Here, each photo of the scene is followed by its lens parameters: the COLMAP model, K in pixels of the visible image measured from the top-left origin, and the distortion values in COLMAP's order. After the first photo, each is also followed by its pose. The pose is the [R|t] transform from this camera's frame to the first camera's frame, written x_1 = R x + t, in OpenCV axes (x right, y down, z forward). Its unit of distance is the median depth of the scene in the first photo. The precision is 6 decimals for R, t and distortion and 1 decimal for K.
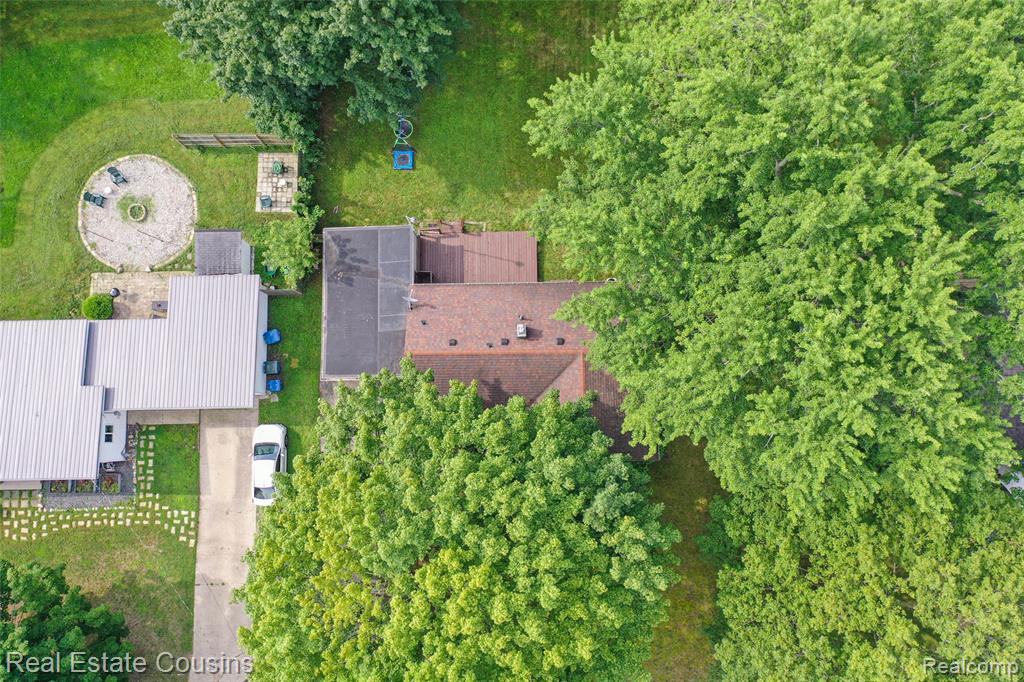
lens RADIAL K [[814.9, 0, 512.0], [0, 814.9, 341.0], [0, 0, 1]] dist [0.003610, 0.003962]
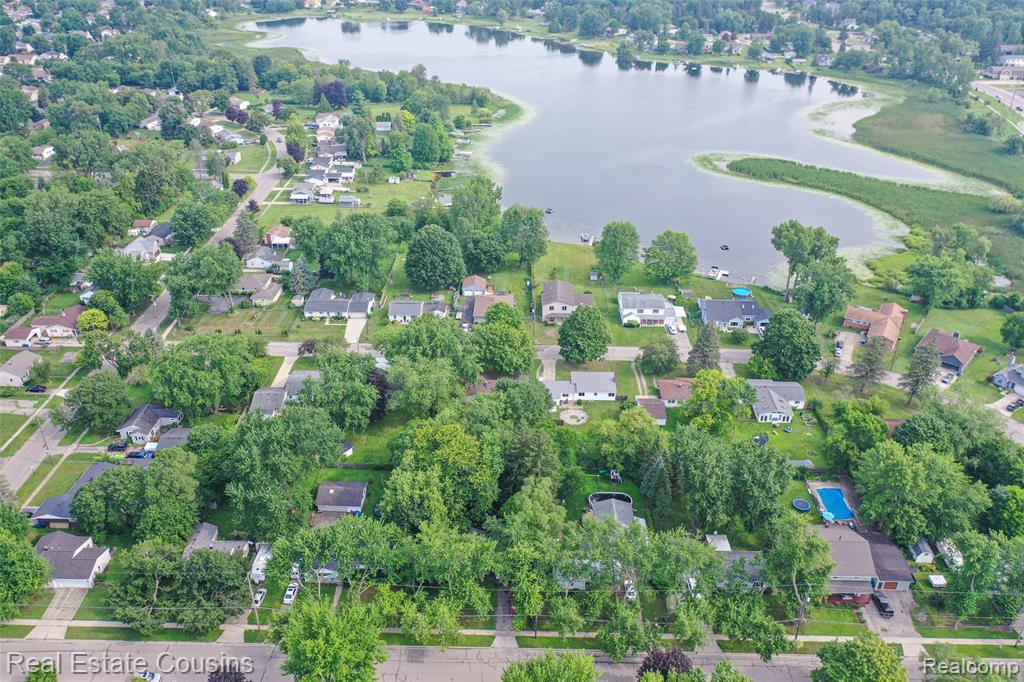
lens RADIAL K [[813.0, 0, 512.0], [0, 813.0, 341.0], [0, 0, 1]] dist [0.005068, -0.005100]
pose [[-0.999315, -0.002401, 0.036921, -0.293357], [0.034834, -0.397448, 0.916963, -3.966107], [0.012473, 0.917622, 0.397259, -1.080034]]
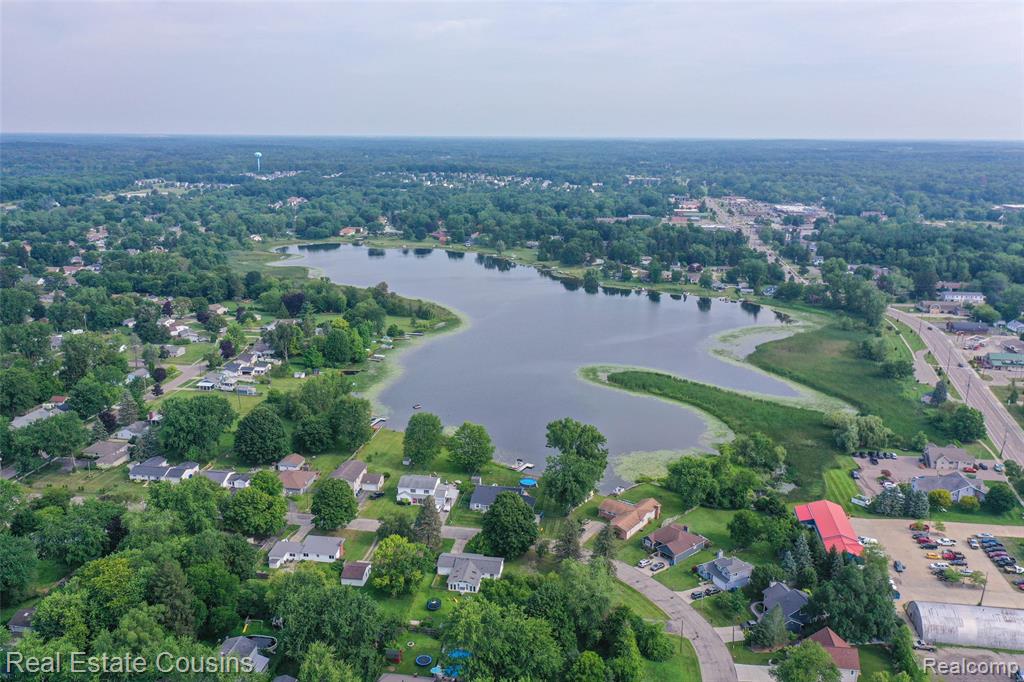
lens RADIAL K [[814.9, 0, 512.0], [0, 814.9, 341.0], [0, 0, 1]] dist [0.003610, 0.003962]
pose [[-0.987867, -0.029995, 0.152381, -2.462332], [0.155082, -0.137906, 0.978229, -4.482801], [-0.008327, 0.989991, 0.140885, -1.046913]]
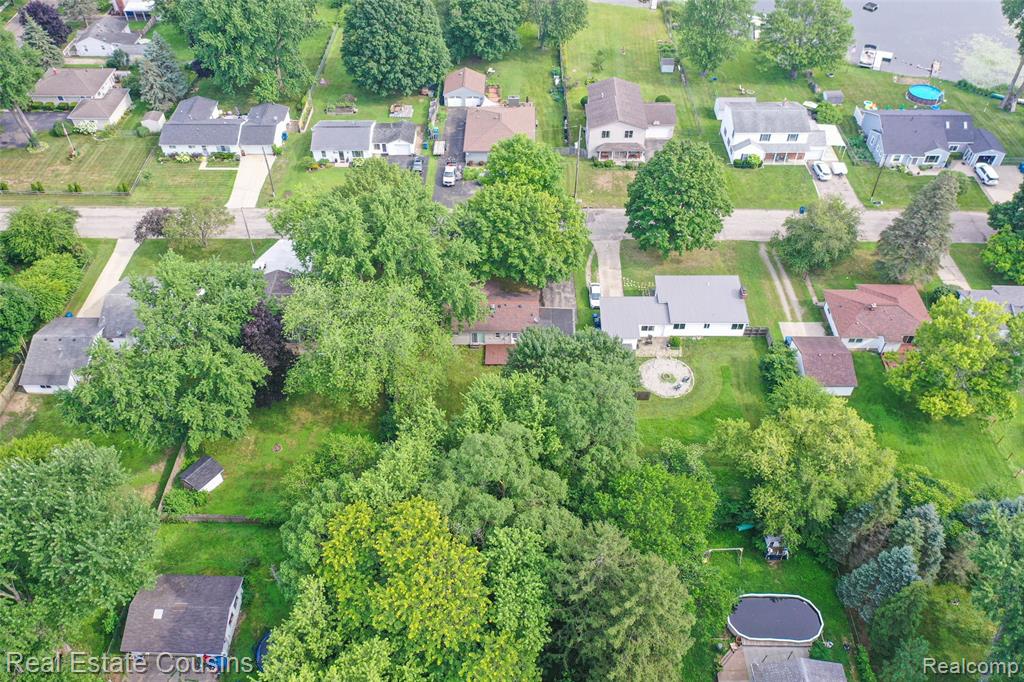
lens RADIAL K [[814.9, 0, 512.0], [0, 814.9, 341.0], [0, 0, 1]] dist [0.003610, 0.003962]
pose [[-0.999489, 0.000338, 0.031970, -0.115363], [0.024517, -0.633699, 0.773191, -1.810638], [0.020521, 0.773580, 0.633367, -0.471409]]
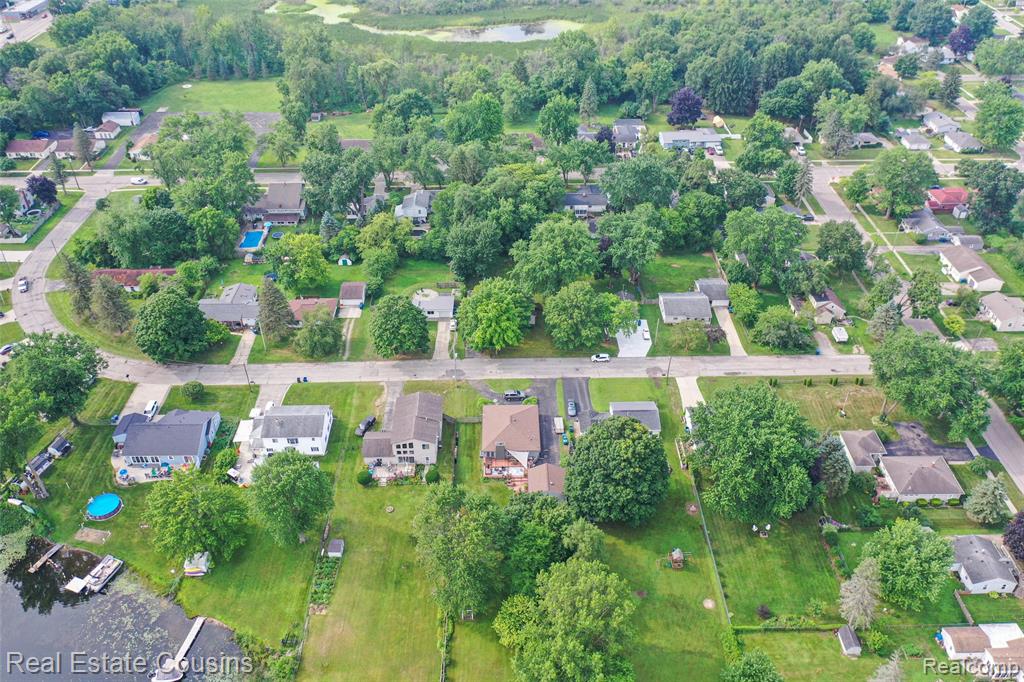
lens RADIAL K [[814.9, 0, 512.0], [0, 814.9, 341.0], [0, 0, 1]] dist [0.003610, 0.003962]
pose [[0.999931, 0.009692, 0.006637, 0.004664], [-0.001693, 0.678025, -0.735037, 3.458400], [-0.011624, 0.734975, 0.677994, -1.982184]]
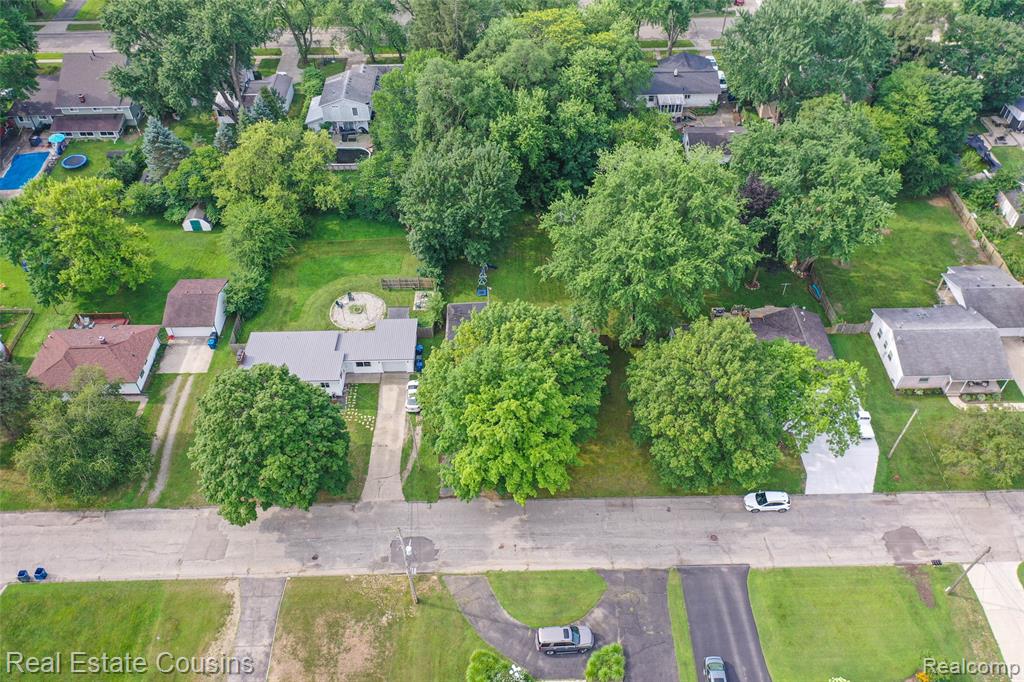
lens RADIAL K [[814.9, 0, 512.0], [0, 814.9, 341.0], [0, 0, 1]] dist [0.003610, 0.003962]
pose [[0.999979, 0.004317, 0.004774, -0.062117], [-0.000483, 0.789938, -0.613186, 1.234368], [-0.006419, 0.613171, 0.789924, -0.657527]]
